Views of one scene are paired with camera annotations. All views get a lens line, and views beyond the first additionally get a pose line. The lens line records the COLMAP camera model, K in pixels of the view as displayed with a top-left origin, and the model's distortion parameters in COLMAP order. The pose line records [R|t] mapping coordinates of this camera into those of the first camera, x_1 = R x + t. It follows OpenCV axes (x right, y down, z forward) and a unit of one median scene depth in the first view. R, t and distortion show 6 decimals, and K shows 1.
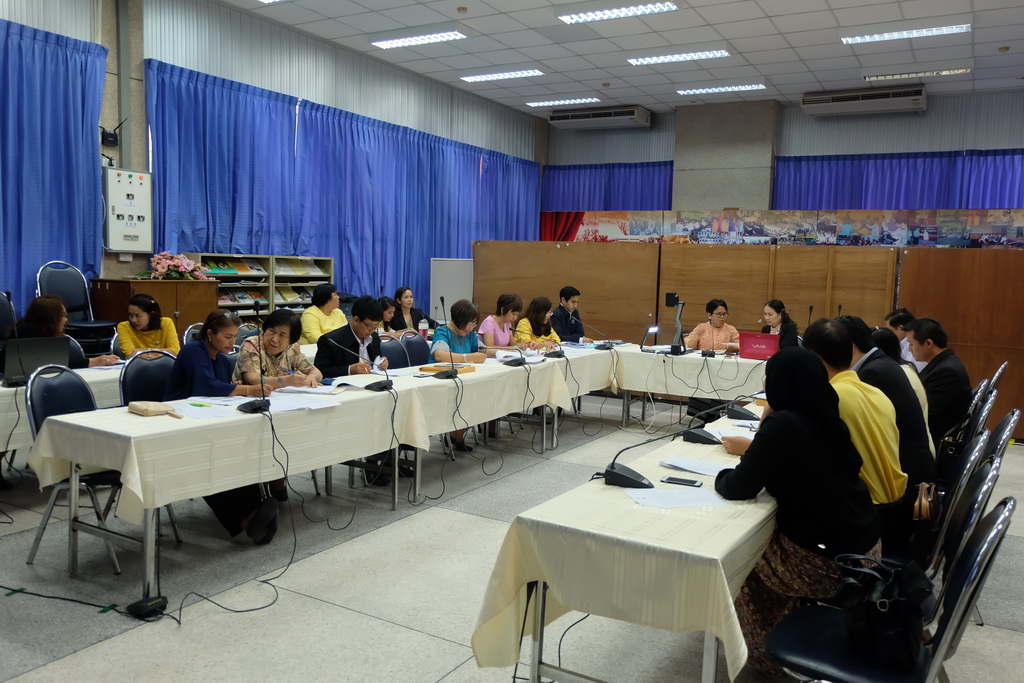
lens RADIAL K [[812.3, 0, 521.4], [0, 812.3, 332.7], [0, 0, 1]] dist [-0.019970, 0.053911]
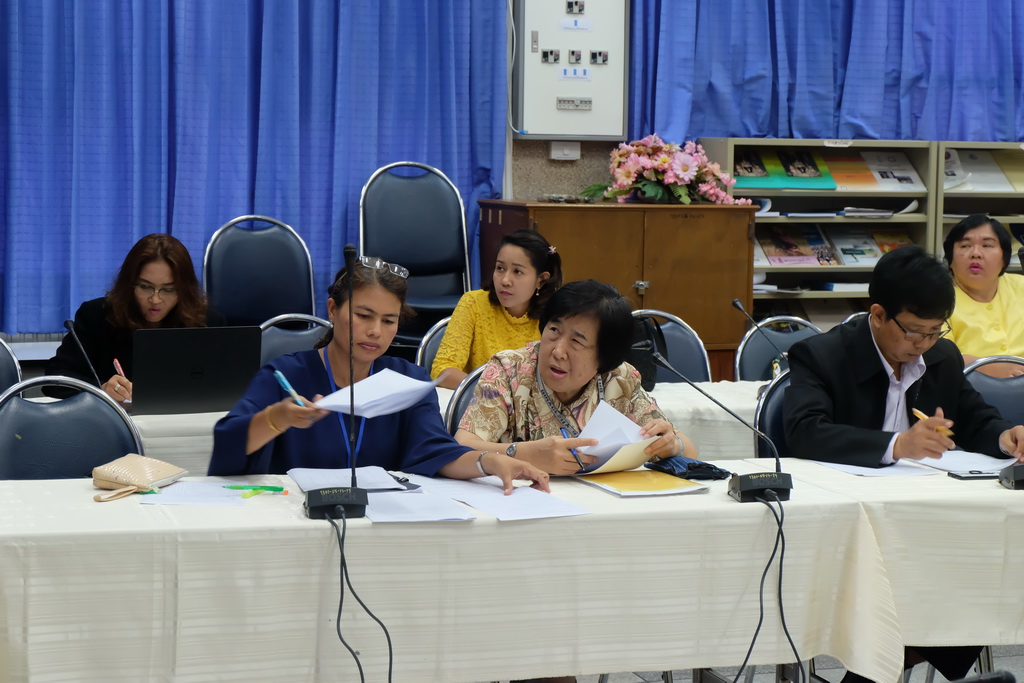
lens RADIAL K [[2164.0, 0, 521.4], [0, 2164.0, 348.8], [0, 0, 1]] dist [0.098372, 0.000000]
pose [[0.759471, 0.047348, -0.648816, 0.217522], [-0.049145, 0.998674, 0.015352, -0.004646], [0.648683, 0.020227, 0.760790, 0.106226]]
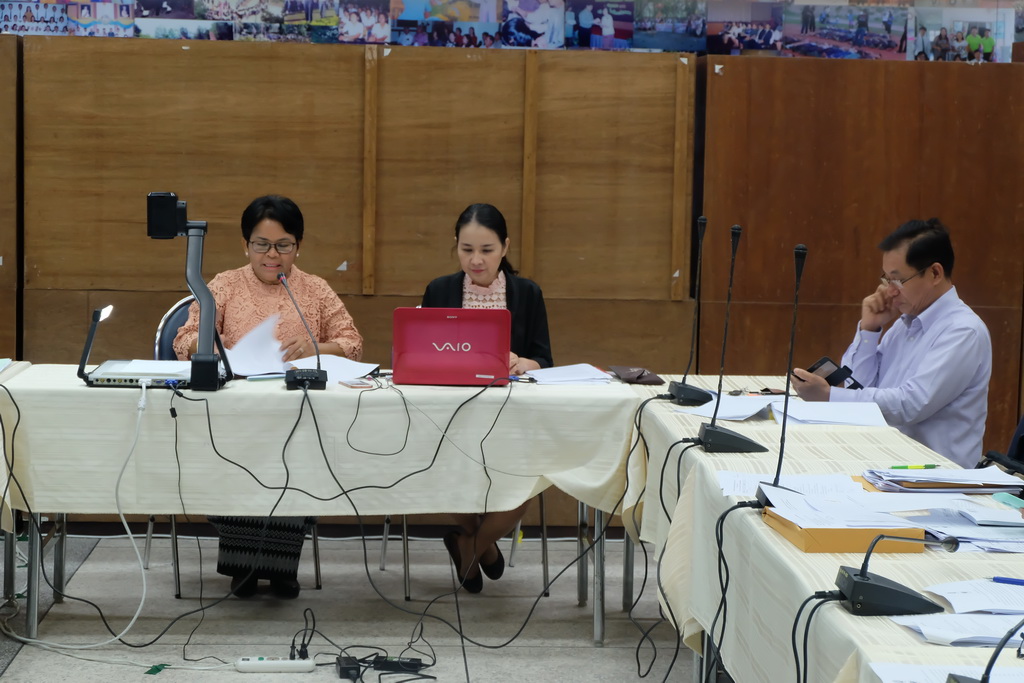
lens RADIAL K [[2164.0, 0, 540.9], [0, 2164.0, 338.1], [0, 0, 1]] dist [0.098372, 0.000000]
pose [[0.834926, -0.064229, 0.546601, -0.145448], [0.049005, 0.997898, 0.042406, -0.019869], [-0.548176, -0.008620, 0.836319, 0.190993]]
